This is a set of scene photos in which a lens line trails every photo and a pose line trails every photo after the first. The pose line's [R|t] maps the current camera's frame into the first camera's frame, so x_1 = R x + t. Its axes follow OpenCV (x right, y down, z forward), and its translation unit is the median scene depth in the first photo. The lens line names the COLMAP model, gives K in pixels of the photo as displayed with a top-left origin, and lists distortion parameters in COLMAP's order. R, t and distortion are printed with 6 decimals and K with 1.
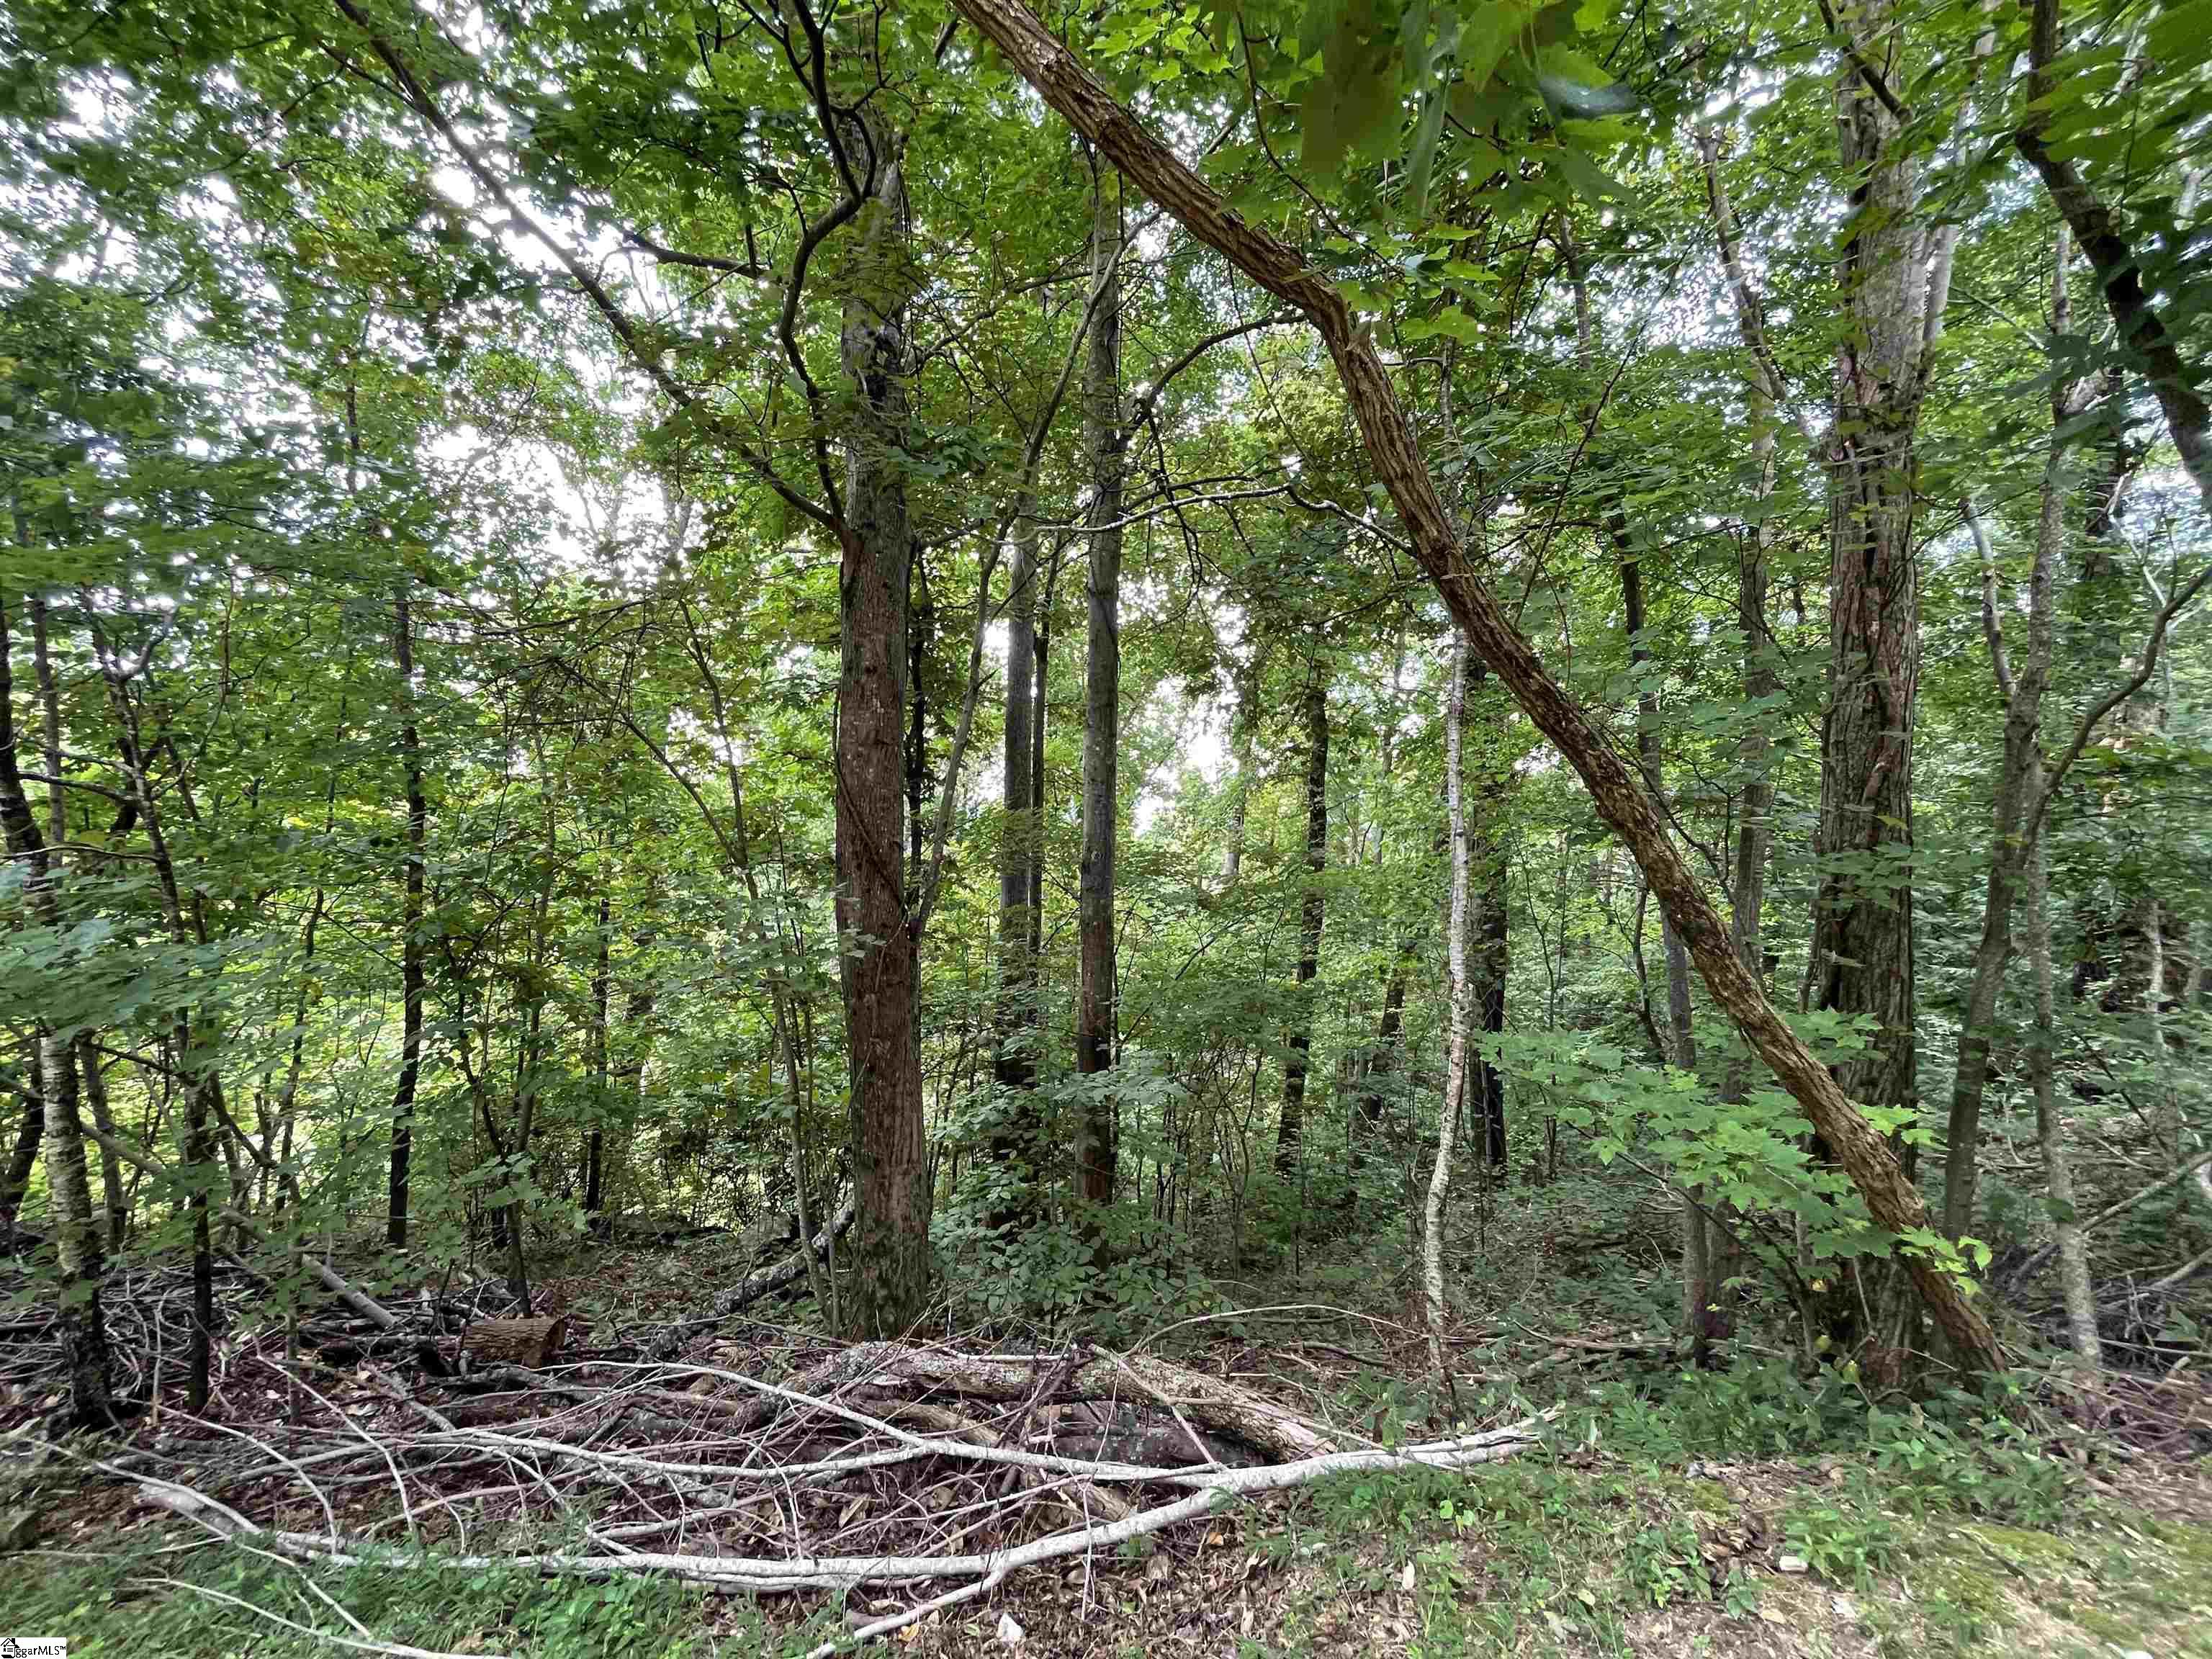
lens RADIAL K [[889.2, 0, 1106.8], [0, 889.2, 831.1], [0, 0, 1]] dist [-0.001581, -0.001037]
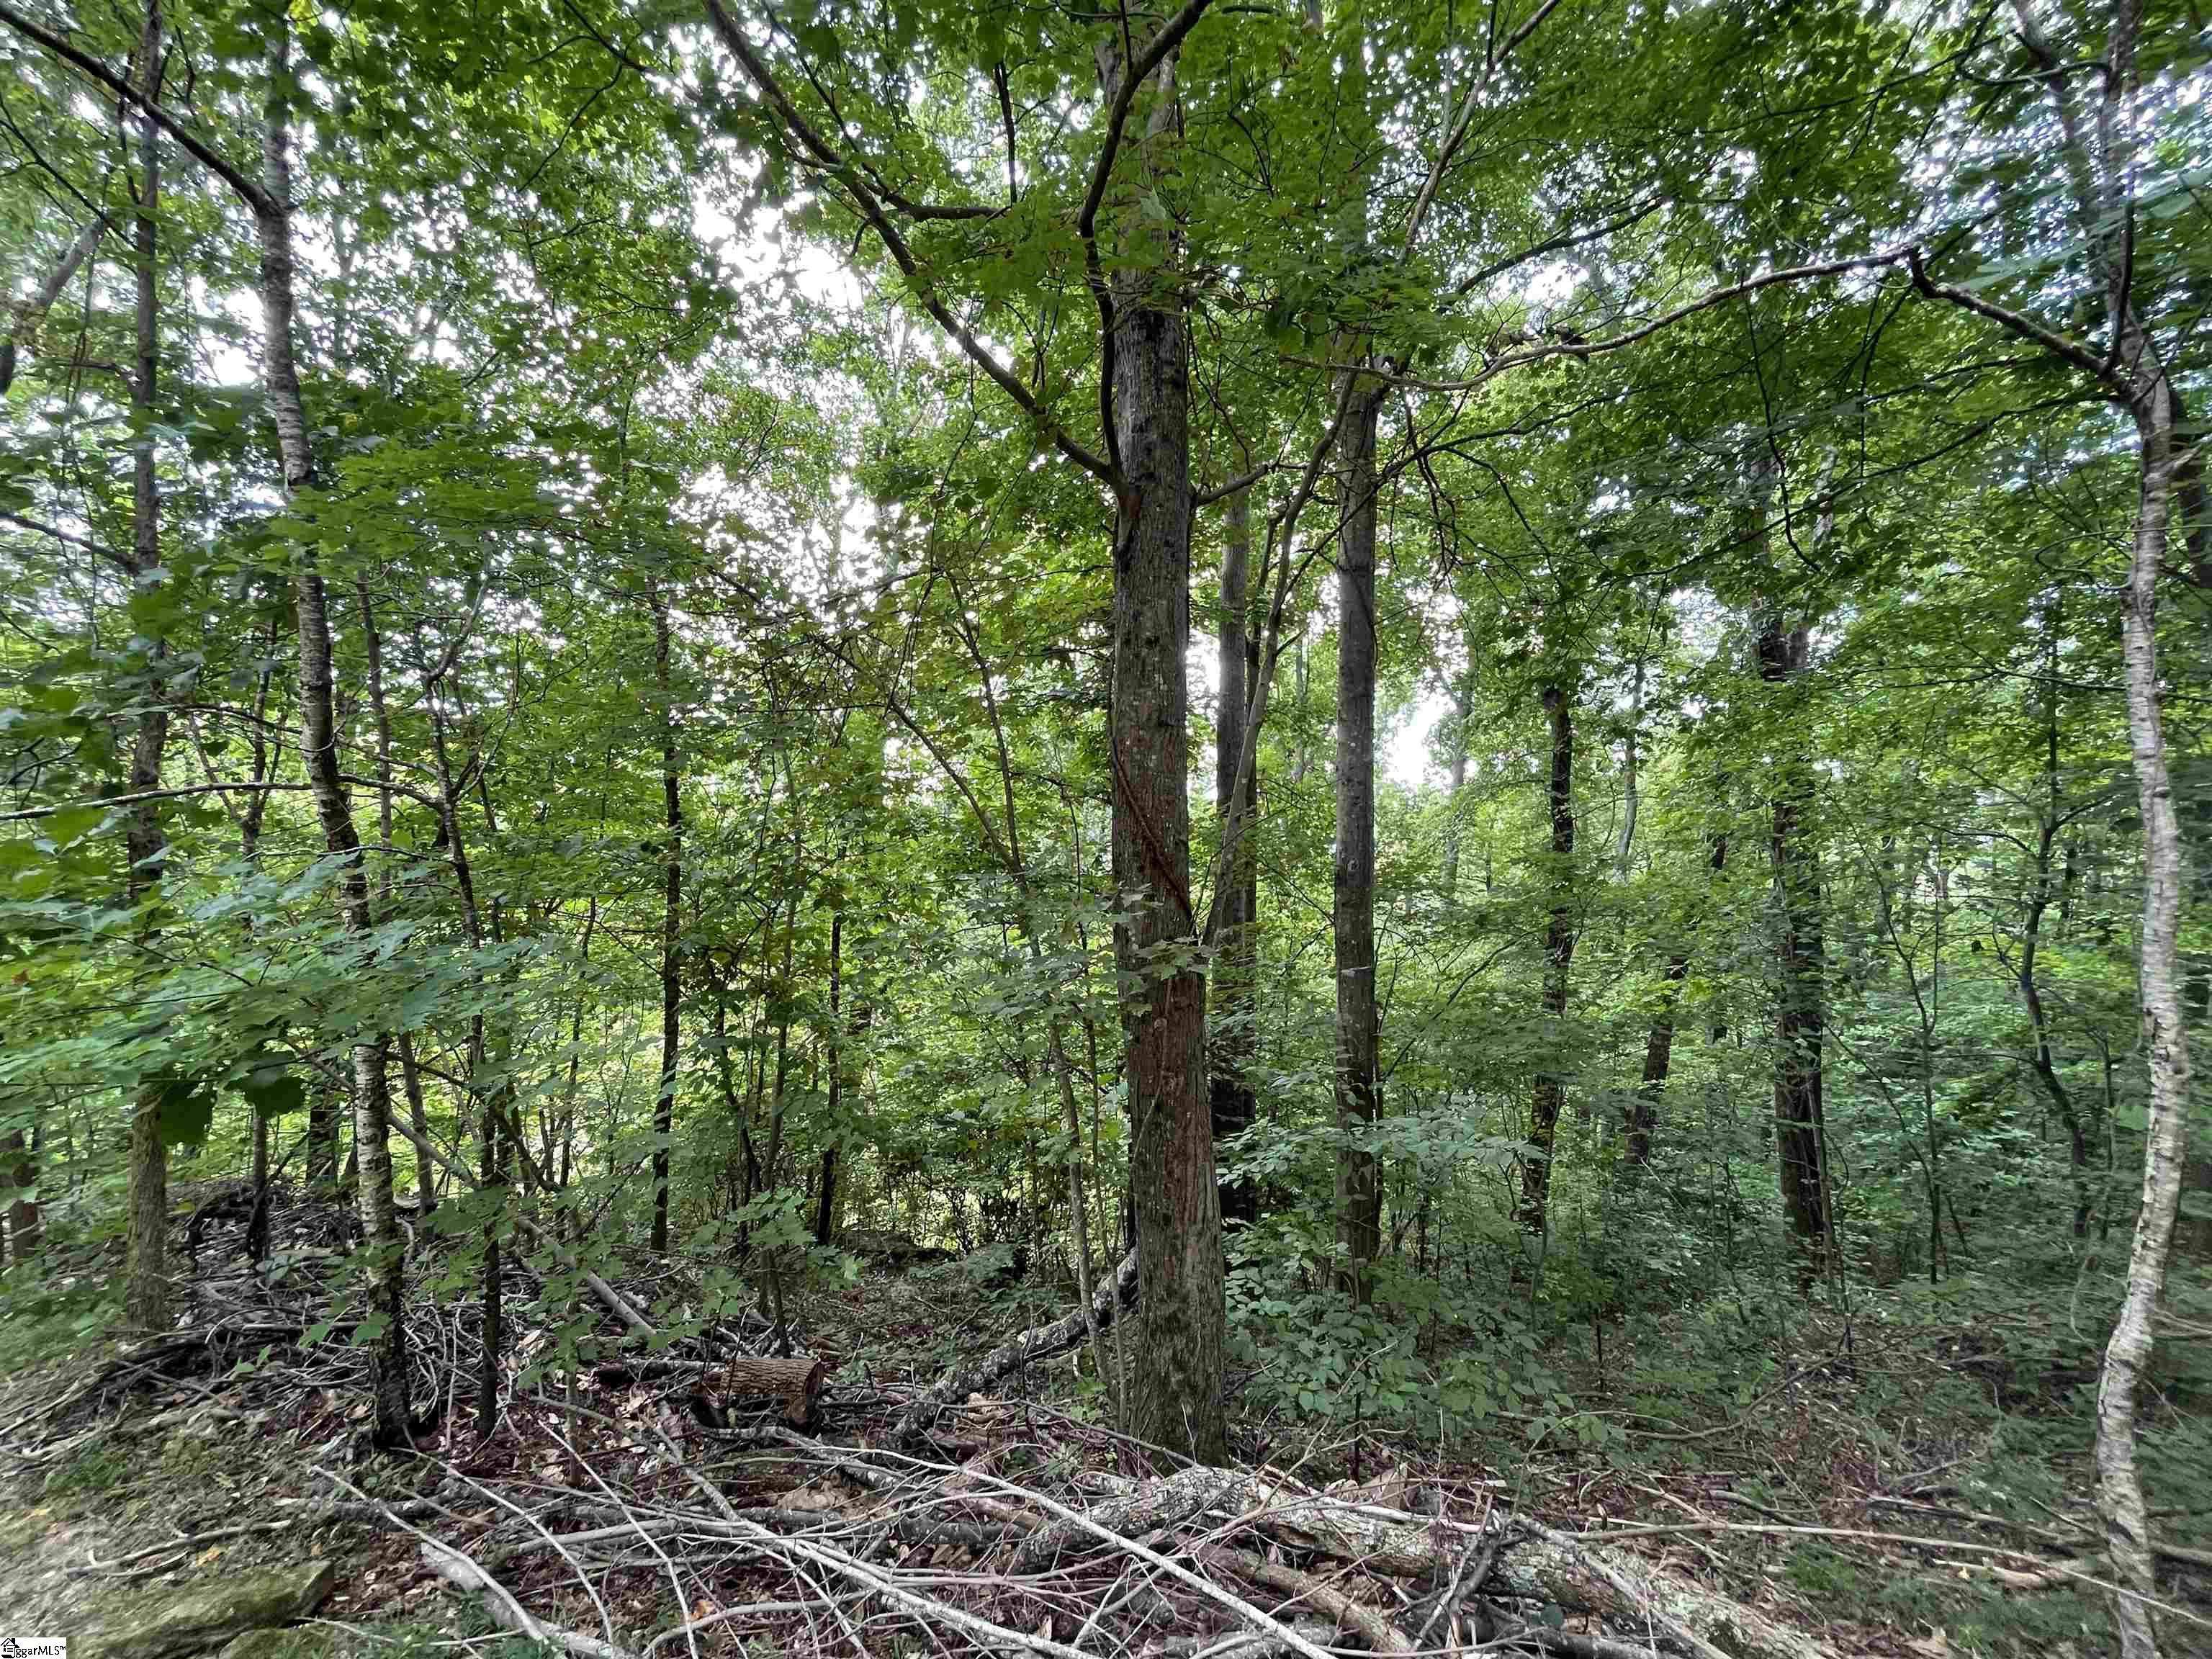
lens RADIAL K [[889.2, 0, 1105.7], [0, 889.2, 833.7], [0, 0, 1]] dist [-0.001581, -0.001037]
pose [[0.979514, -0.015310, -0.200792, -0.131314], [0.010928, 0.999678, -0.022913, 0.023652], [0.201078, 0.020249, 0.979366, 0.143013]]
